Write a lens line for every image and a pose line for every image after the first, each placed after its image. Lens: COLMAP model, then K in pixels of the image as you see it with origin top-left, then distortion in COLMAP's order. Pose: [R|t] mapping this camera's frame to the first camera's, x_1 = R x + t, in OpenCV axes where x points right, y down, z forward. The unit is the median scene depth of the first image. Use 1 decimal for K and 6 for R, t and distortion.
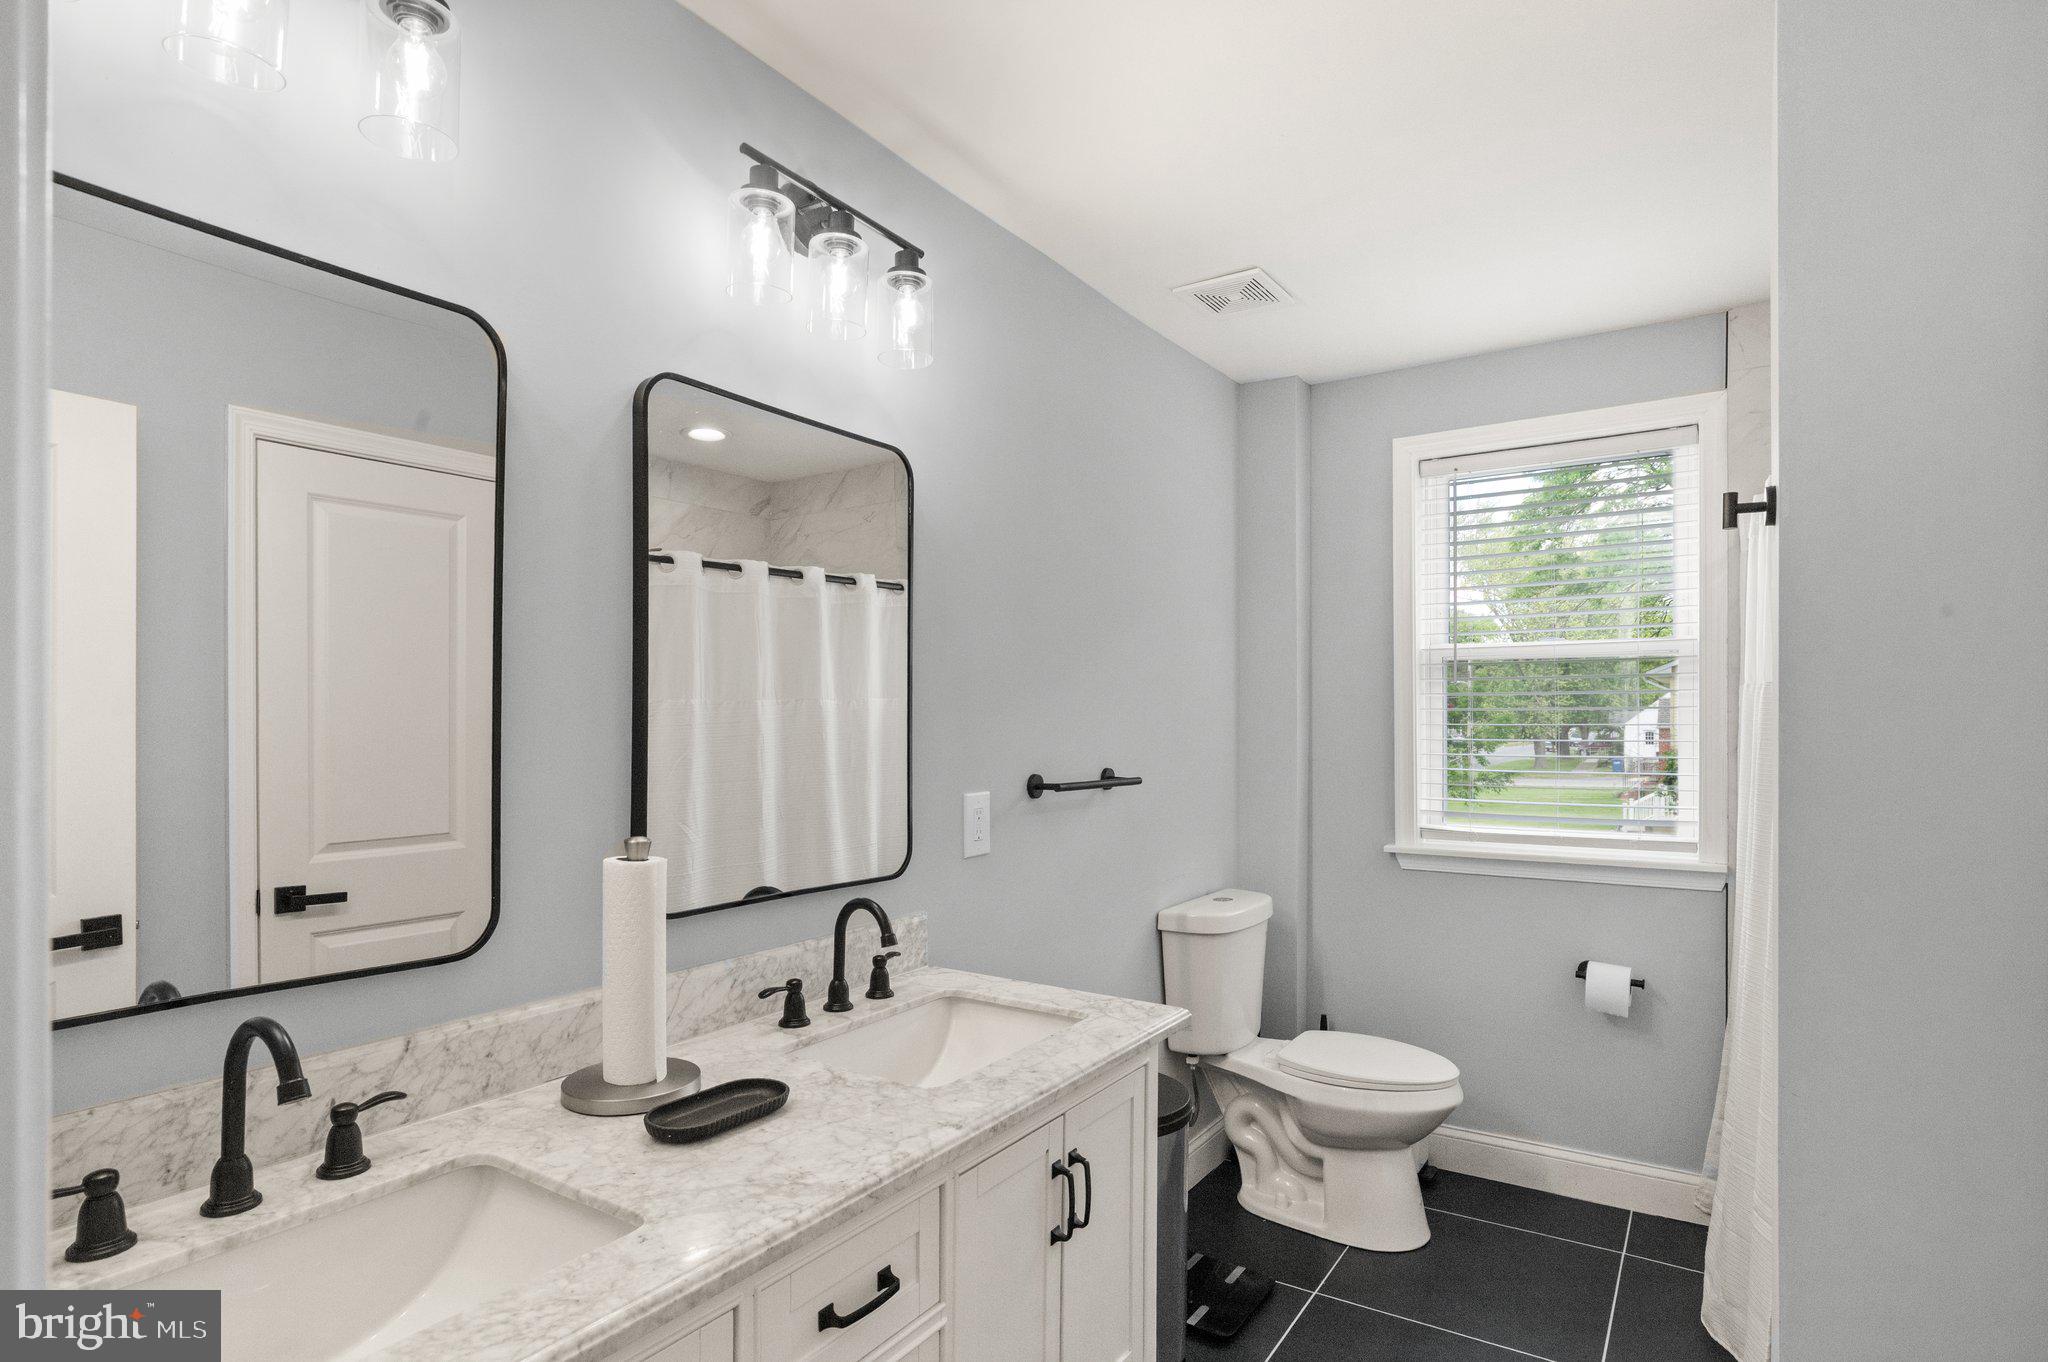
lens RADIAL K [[1078.8, 0, 1017.1], [0, 1078.8, 717.9], [0, 0, 1]] dist [0.001125, 0.000472]
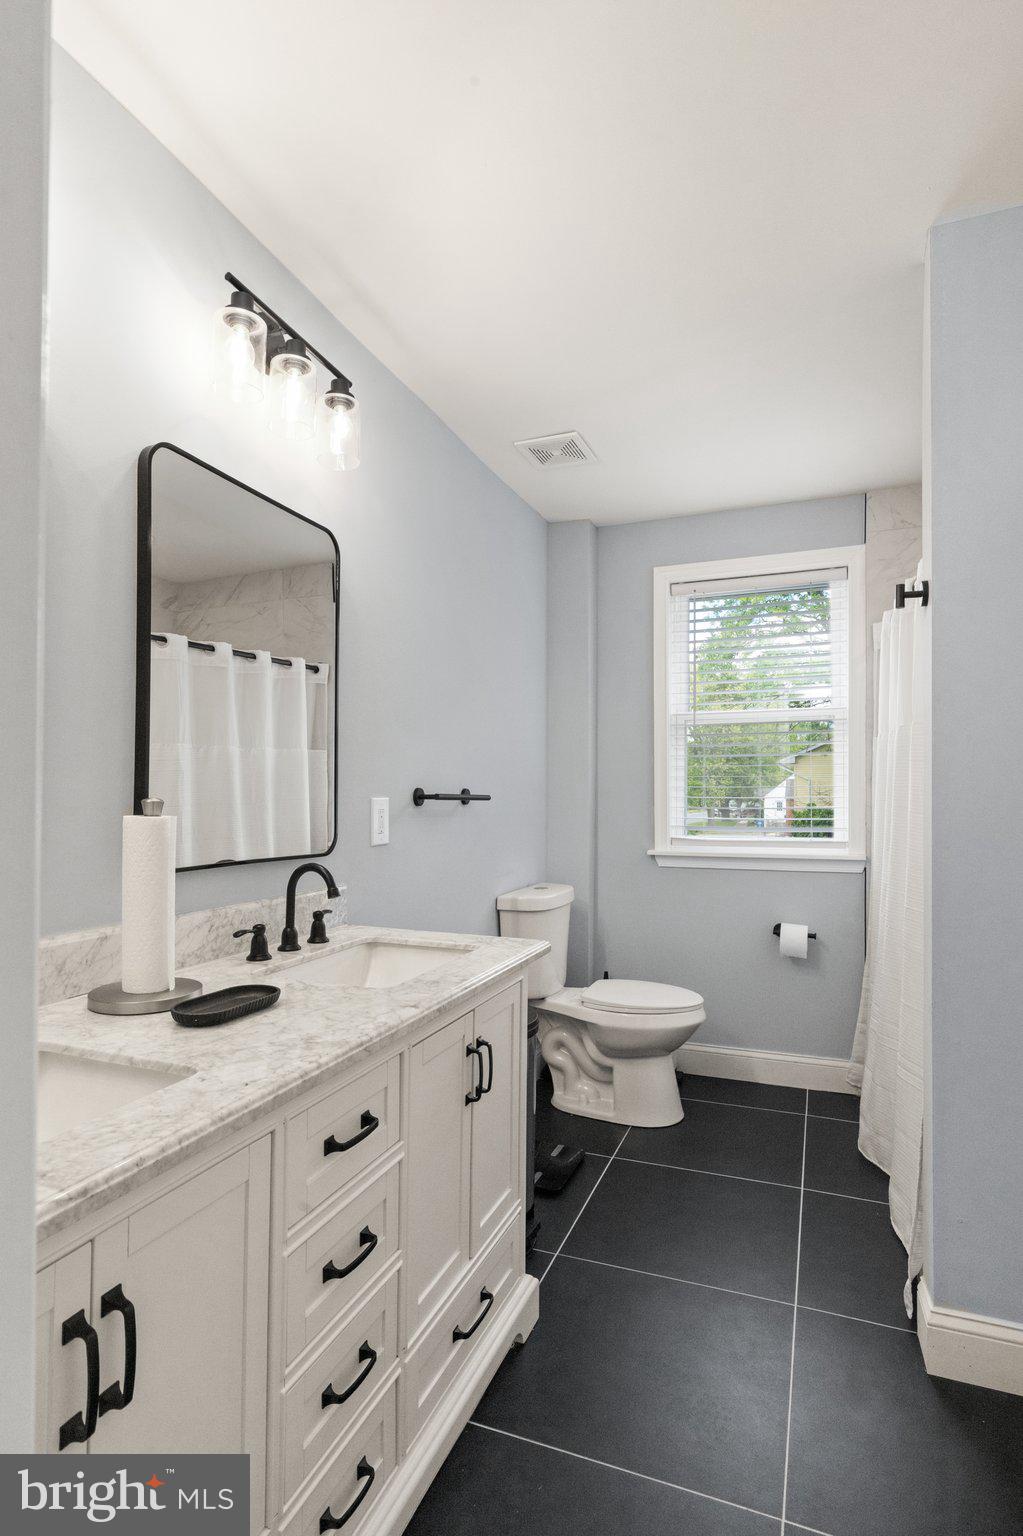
lens RADIAL K [[799.8, 0, 512.0], [0, 799.8, 787.4], [0, 0, 1]] dist [0.002490, 0.000072]
pose [[0.978141, 0.004554, 0.207895, -0.099851], [-0.002947, 0.999963, -0.008034, 0.076811], [-0.207924, 0.007246, 0.978118, -0.002537]]
